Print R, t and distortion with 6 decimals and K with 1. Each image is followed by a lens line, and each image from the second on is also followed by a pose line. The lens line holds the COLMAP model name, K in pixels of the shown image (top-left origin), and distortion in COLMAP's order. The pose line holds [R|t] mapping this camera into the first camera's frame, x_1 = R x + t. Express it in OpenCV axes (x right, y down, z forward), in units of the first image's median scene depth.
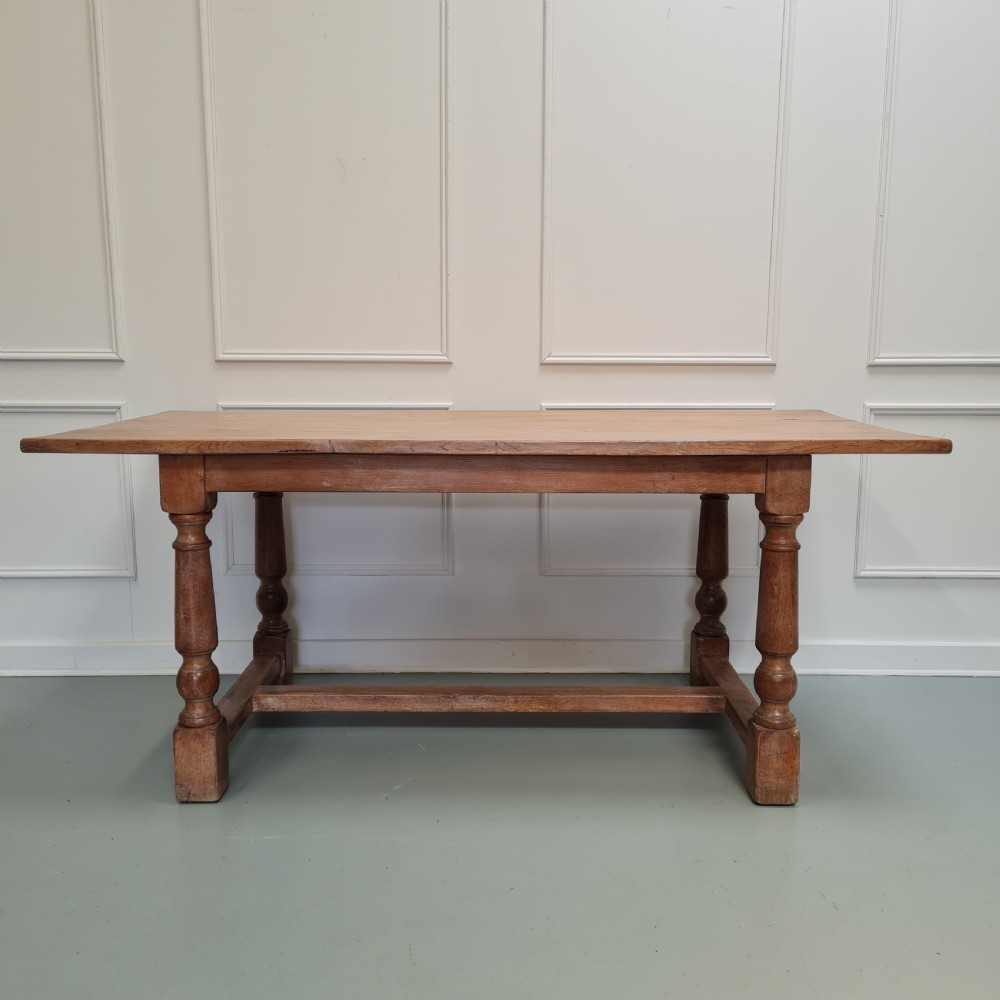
lens RADIAL K [[999.2, 0, 506.4], [0, 999.2, 491.7], [0, 0, 1]] dist [0.047227, -0.036269]
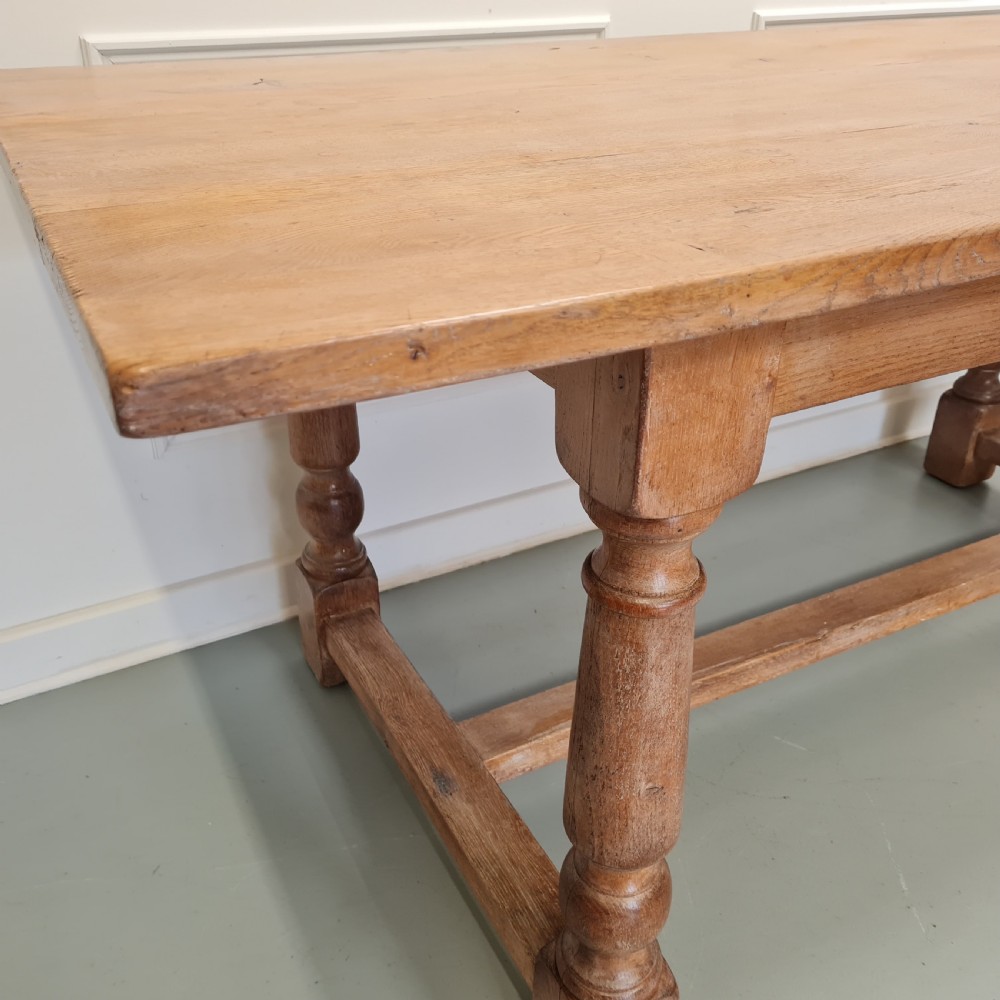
lens RADIAL K [[1013.0, 0, 500.0], [0, 1013.0, 500.0], [0, 0, 1]] dist [0.021152, -0.004028]
pose [[0.886824, -0.227275, 0.402356, -0.485312], [0.064207, 0.922852, 0.379765, -0.091853], [-0.457626, -0.310951, 0.832999, 0.793592]]
